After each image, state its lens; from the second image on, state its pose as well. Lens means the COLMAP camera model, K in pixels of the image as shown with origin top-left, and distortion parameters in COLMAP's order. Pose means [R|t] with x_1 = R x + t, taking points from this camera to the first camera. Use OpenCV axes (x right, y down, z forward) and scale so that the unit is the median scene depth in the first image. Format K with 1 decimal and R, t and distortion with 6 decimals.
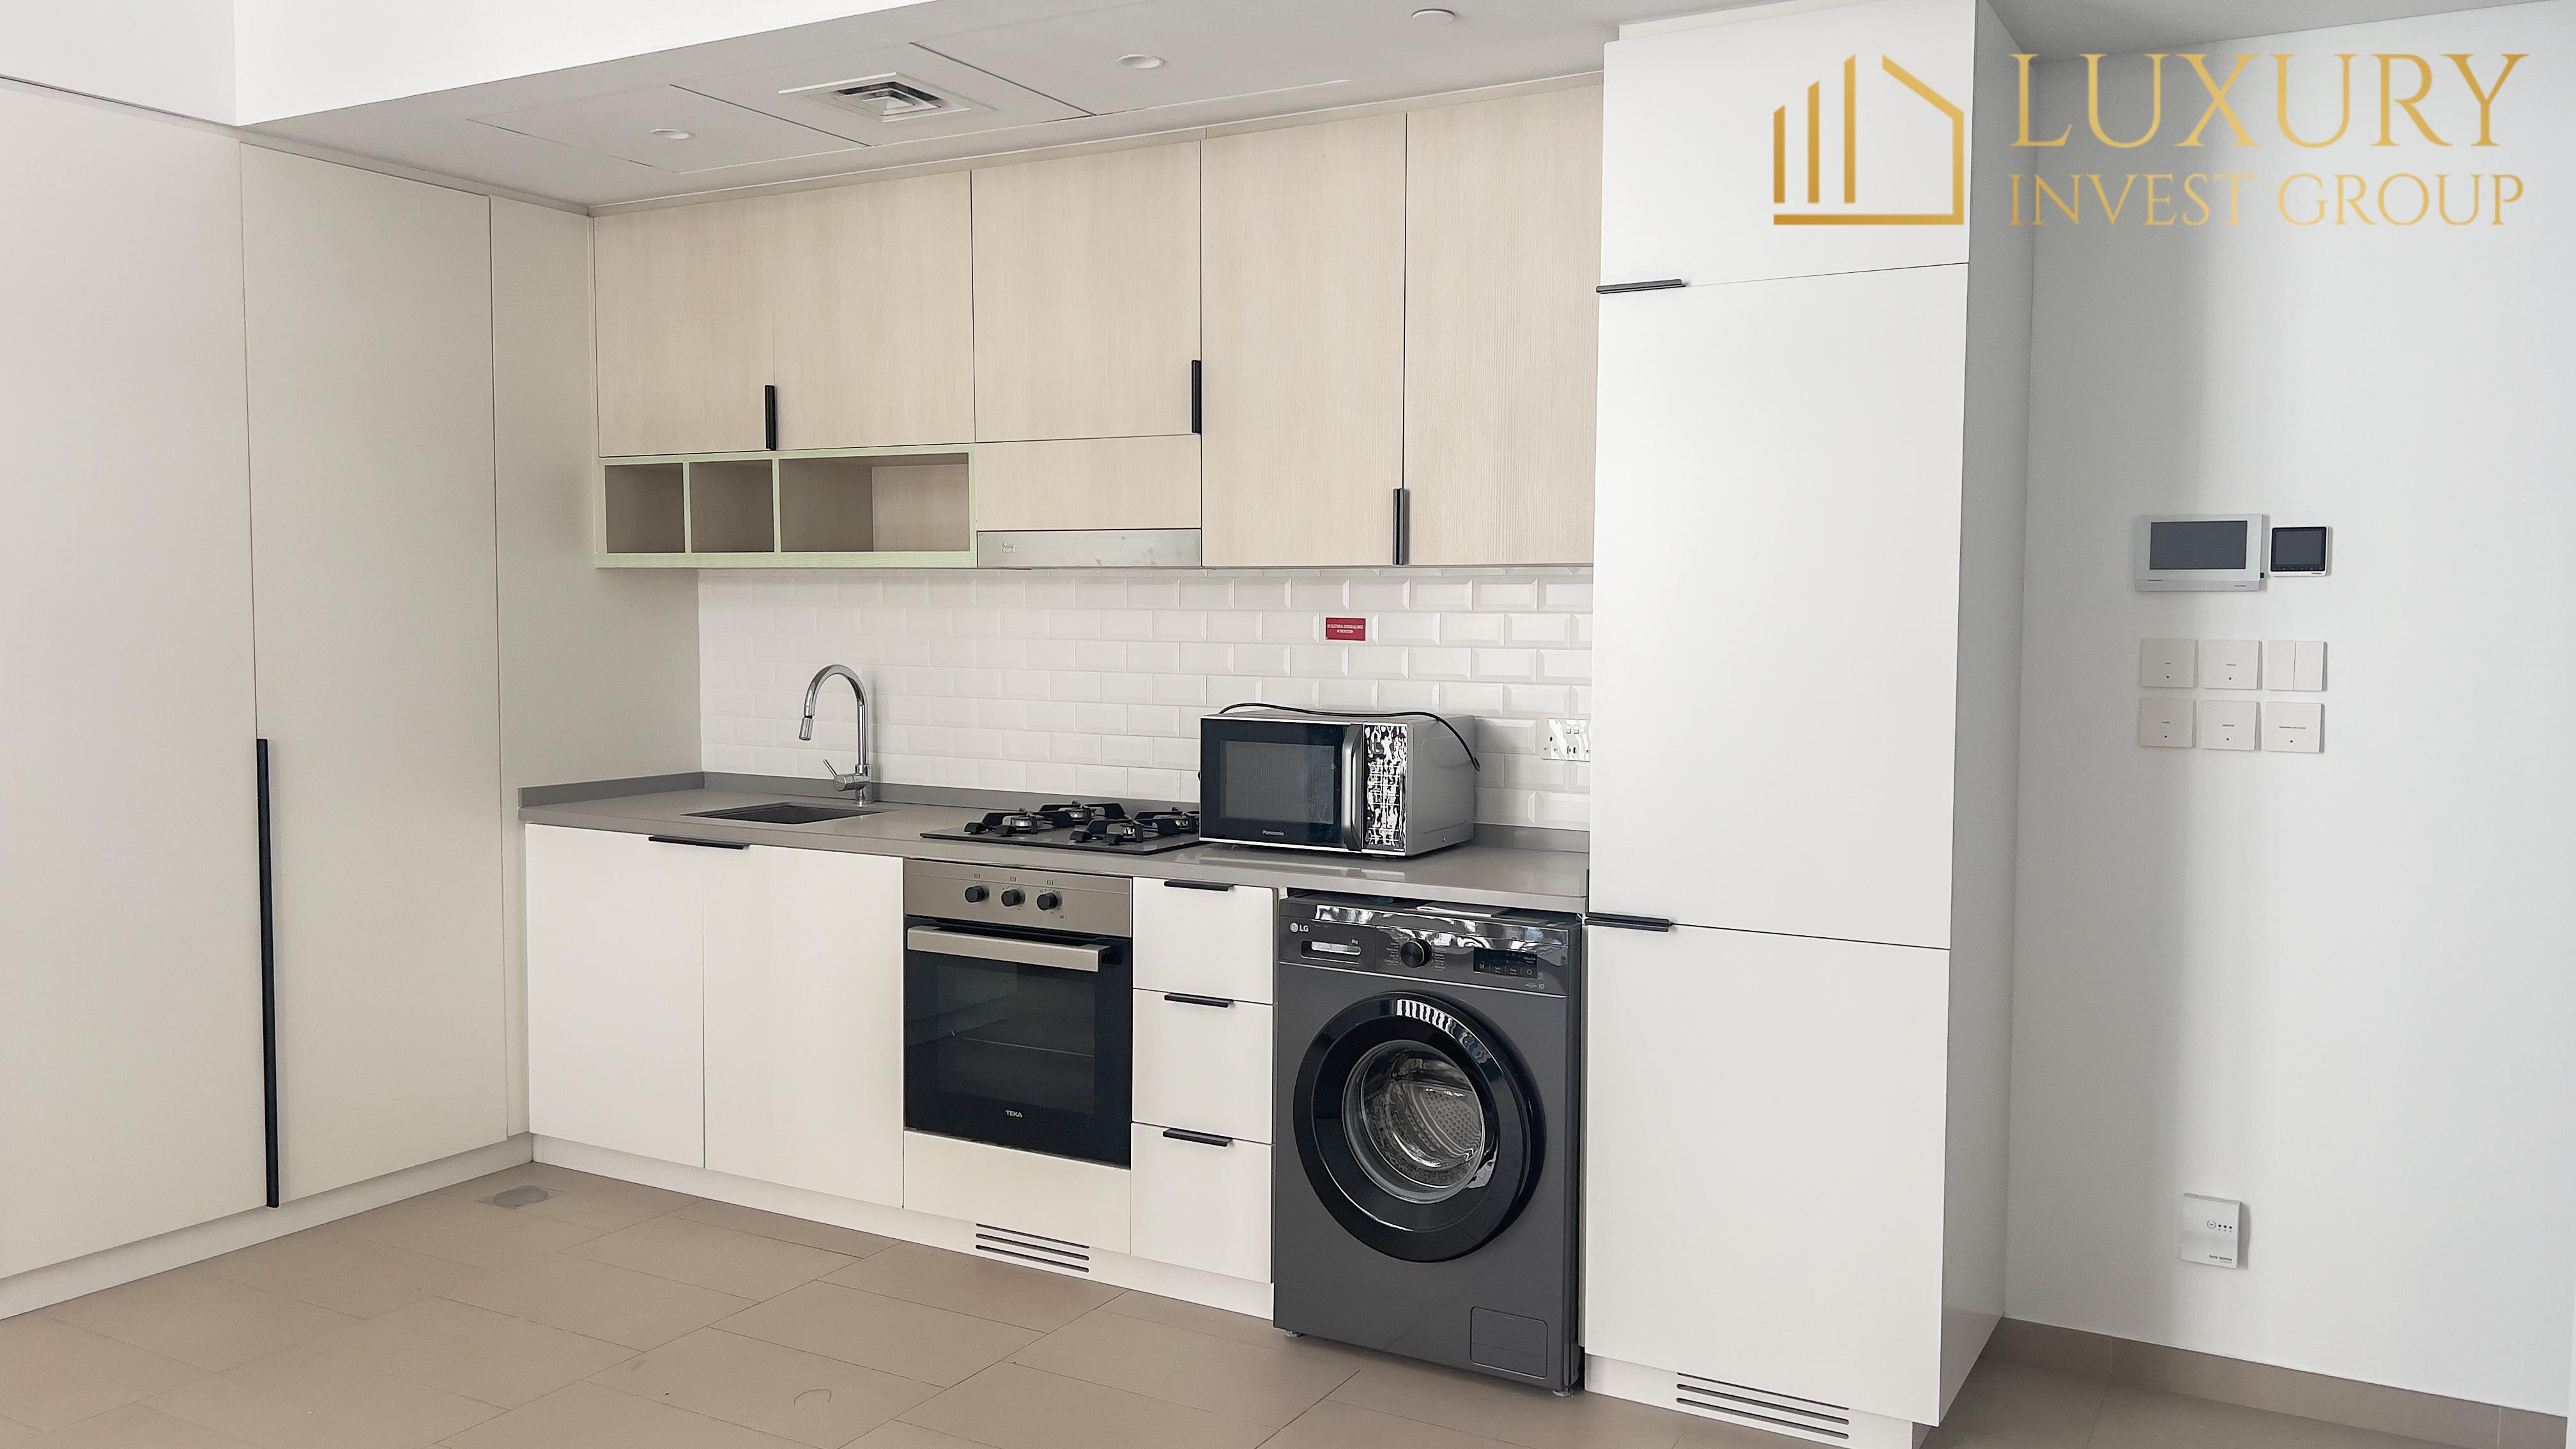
lens RADIAL K [[1973.5, 0, 1251.8], [0, 1973.5, 748.3], [0, 0, 1]] dist [0.050120, -0.005082]
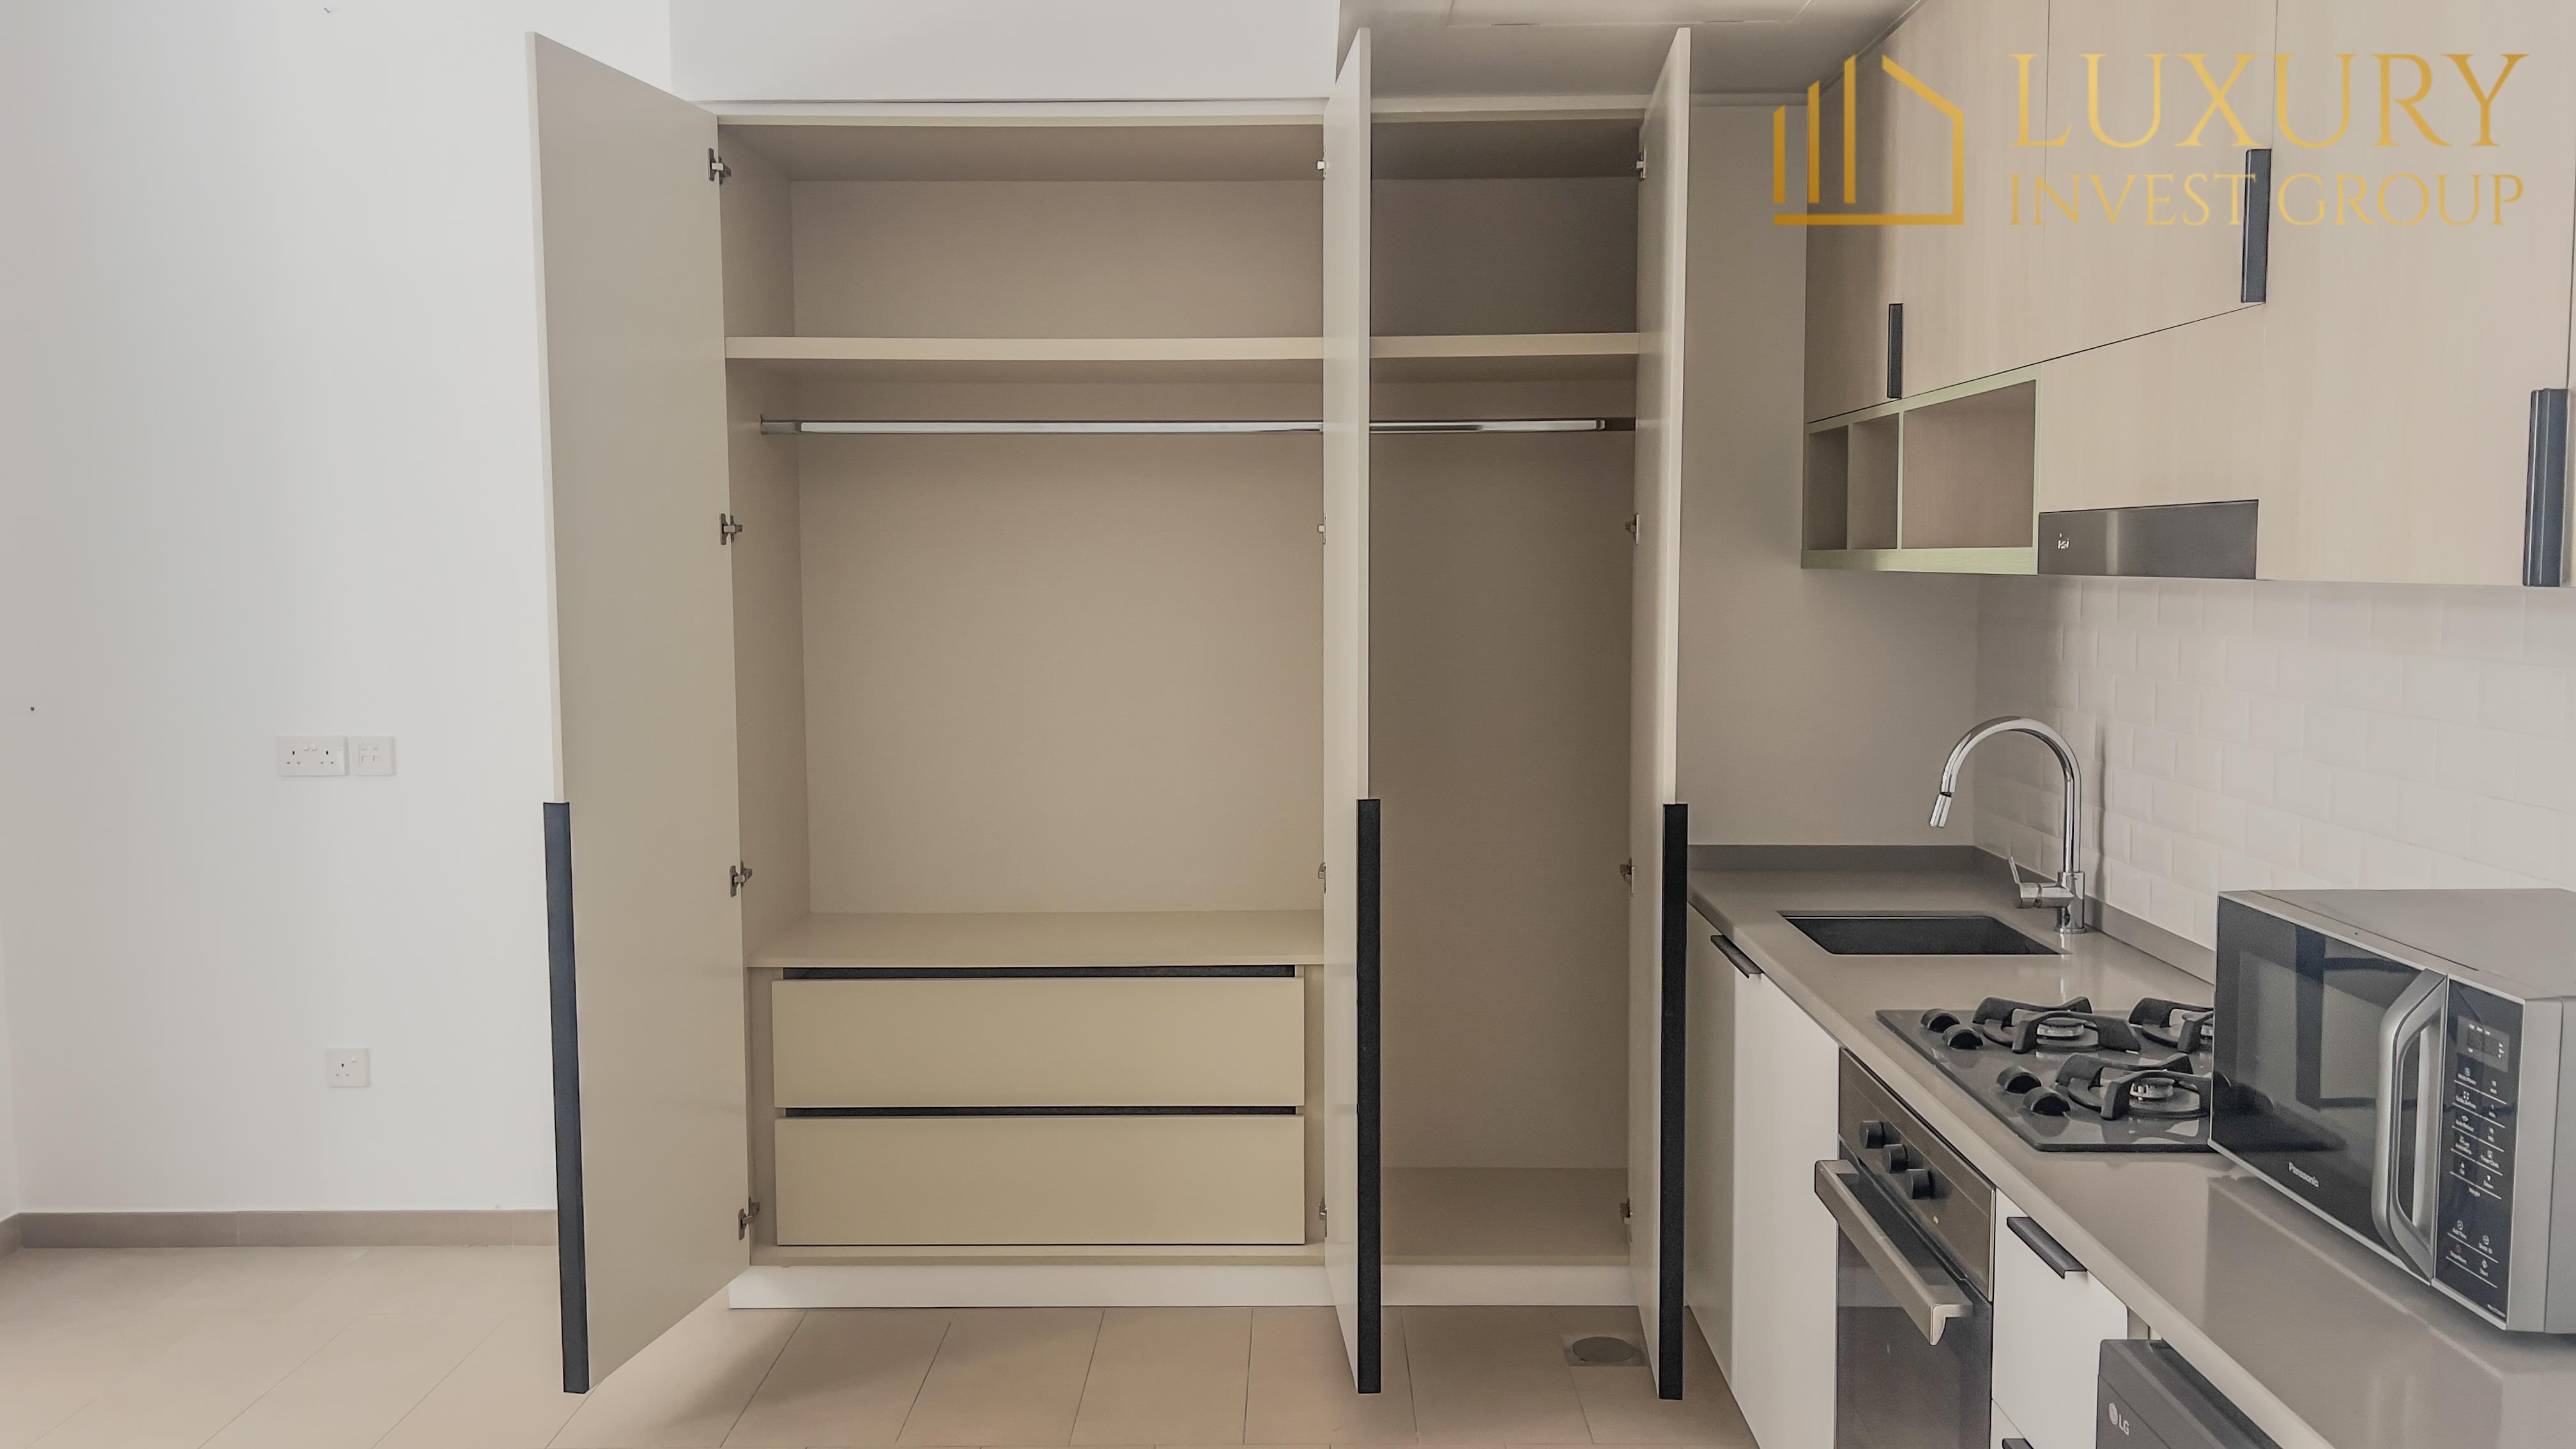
lens RADIAL K [[1973.5, 0, 1251.8], [0, 1973.5, 748.3], [0, 0, 1]] dist [0.050120, -0.005082]
pose [[0.471611, 0.073201, -0.878763, 0.283575], [-0.050381, 0.997157, 0.056025, -0.065212], [0.880366, 0.017851, 0.473959, 0.543232]]
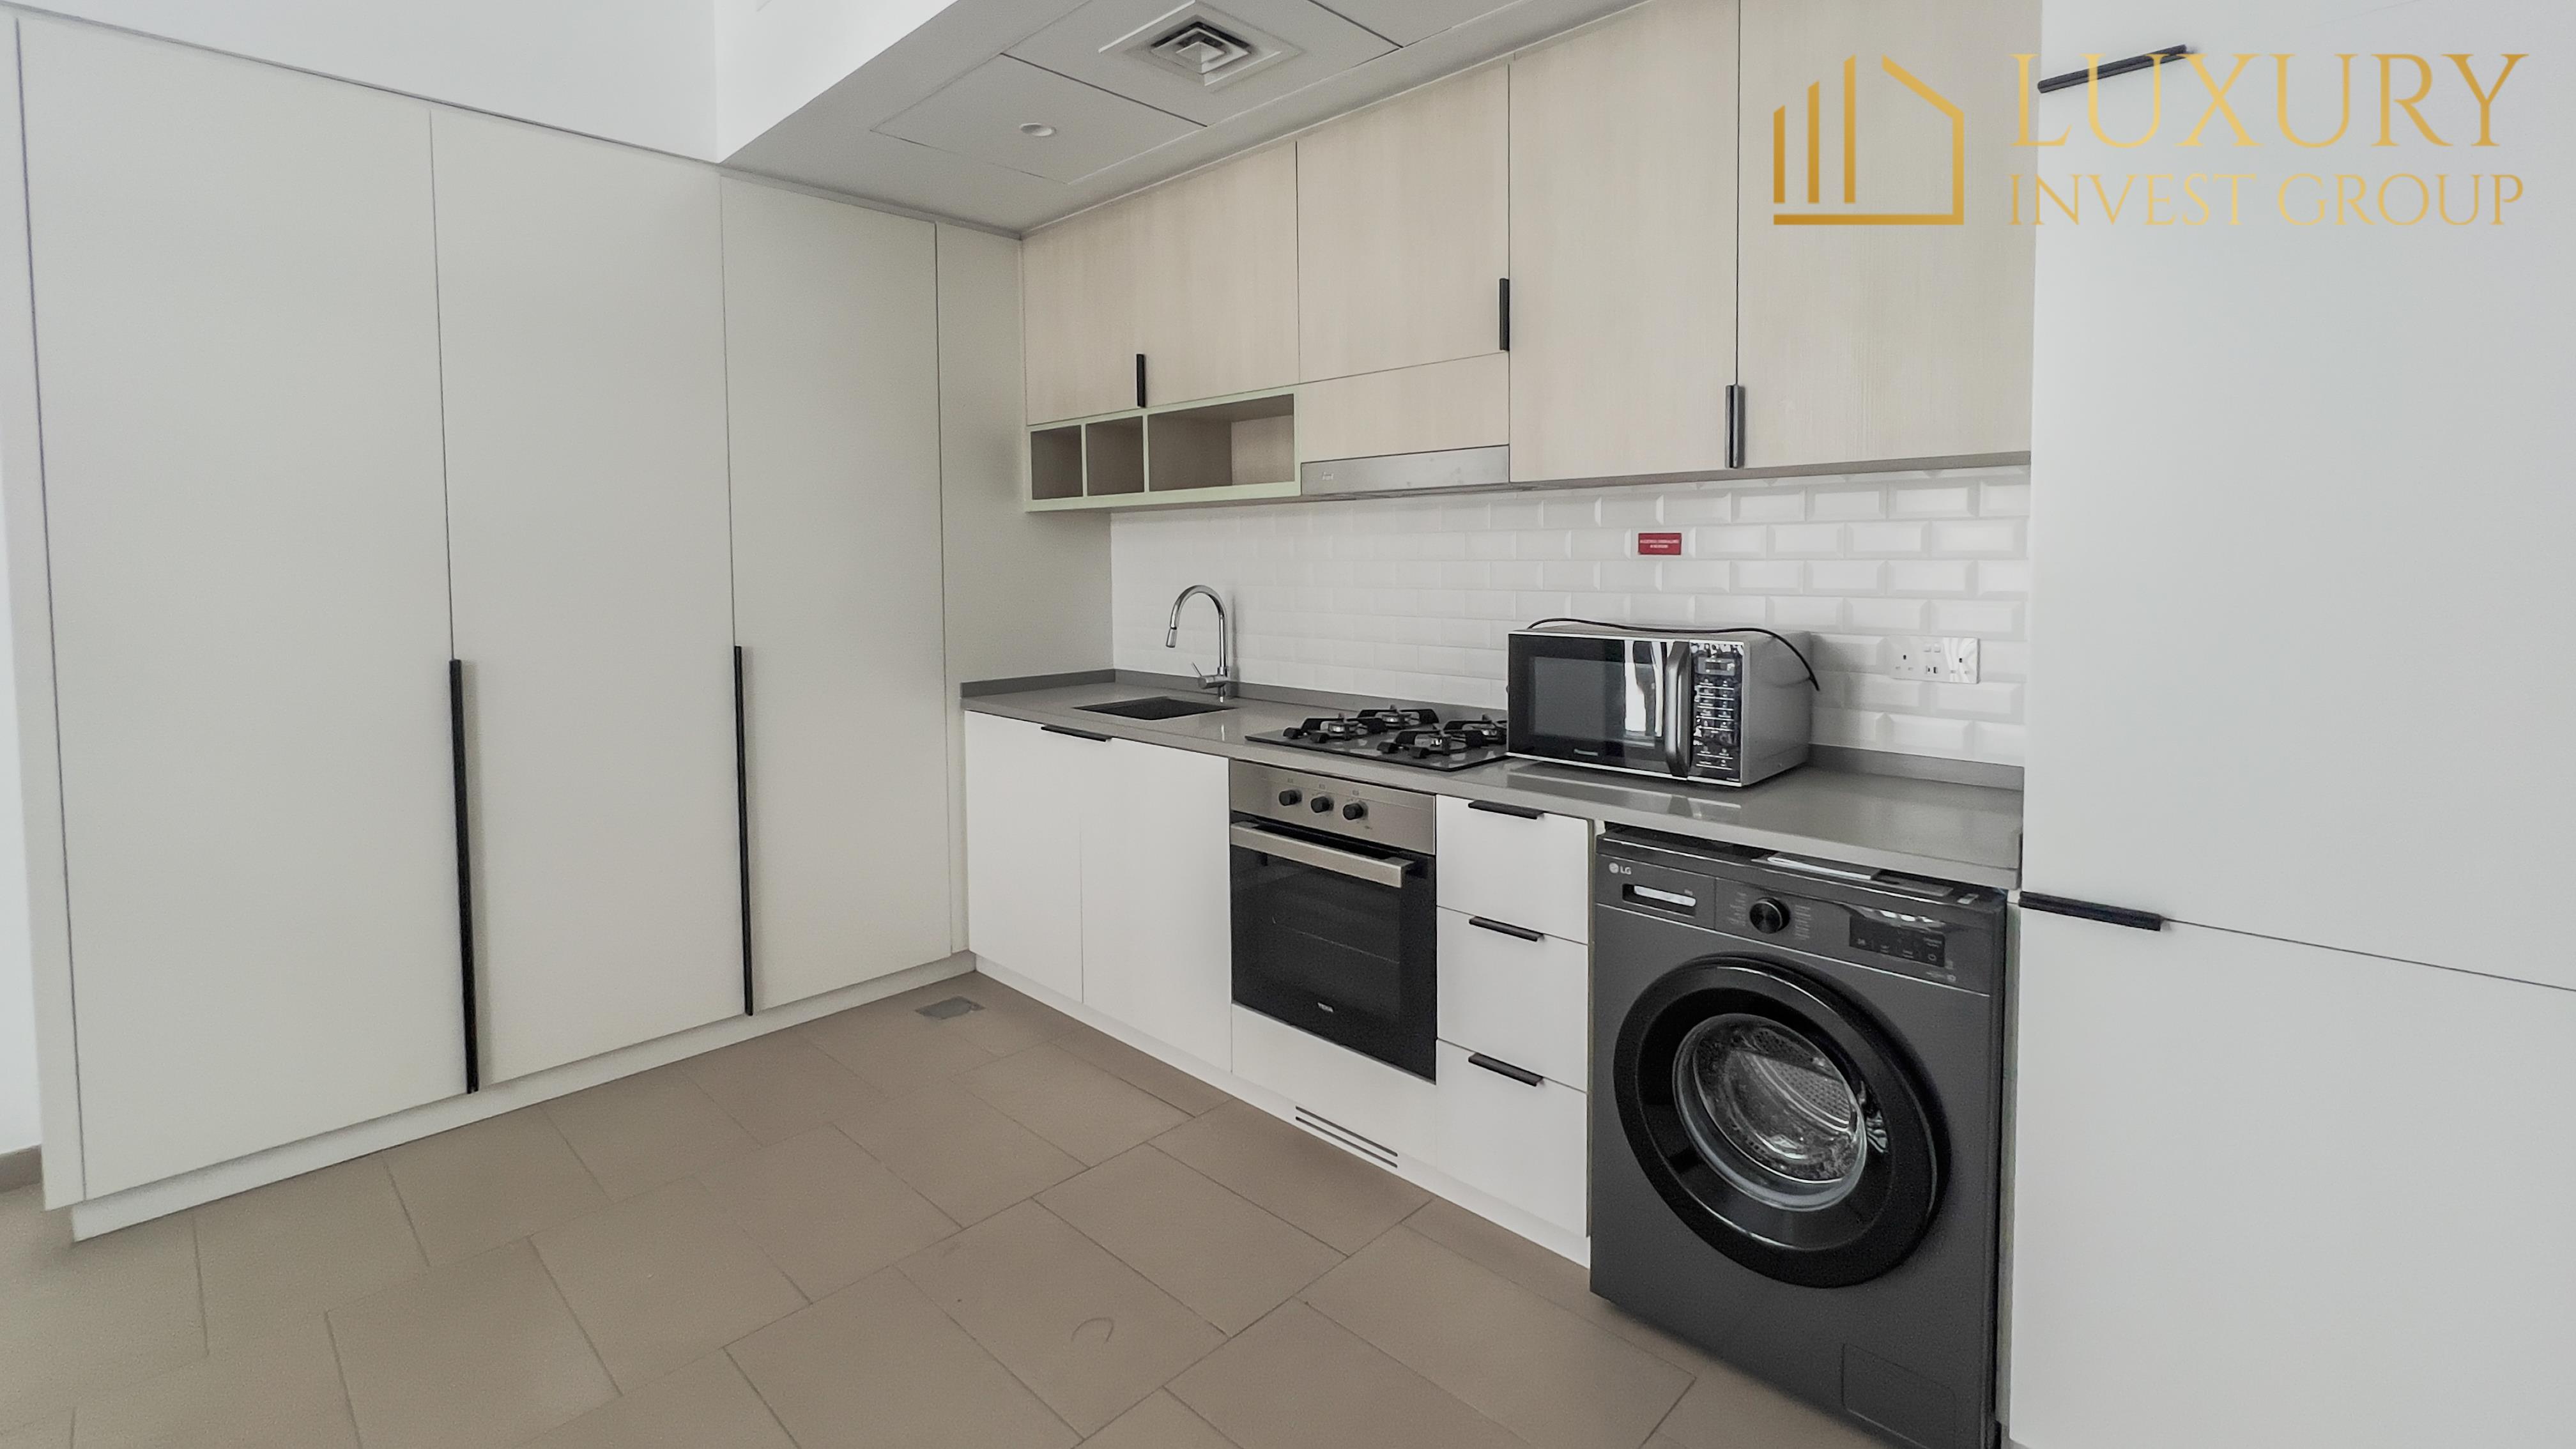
lens RADIAL K [[1130.2, 0, 1190.4], [0, 1130.2, 616.4], [0, 0, 1]] dist [-0.000784, 0.000007]
pose [[0.952342, -0.000467, -0.305031, -0.004740], [-0.004551, 0.999866, -0.015740, -0.013955], [0.304997, 0.016378, 0.952212, 0.394279]]
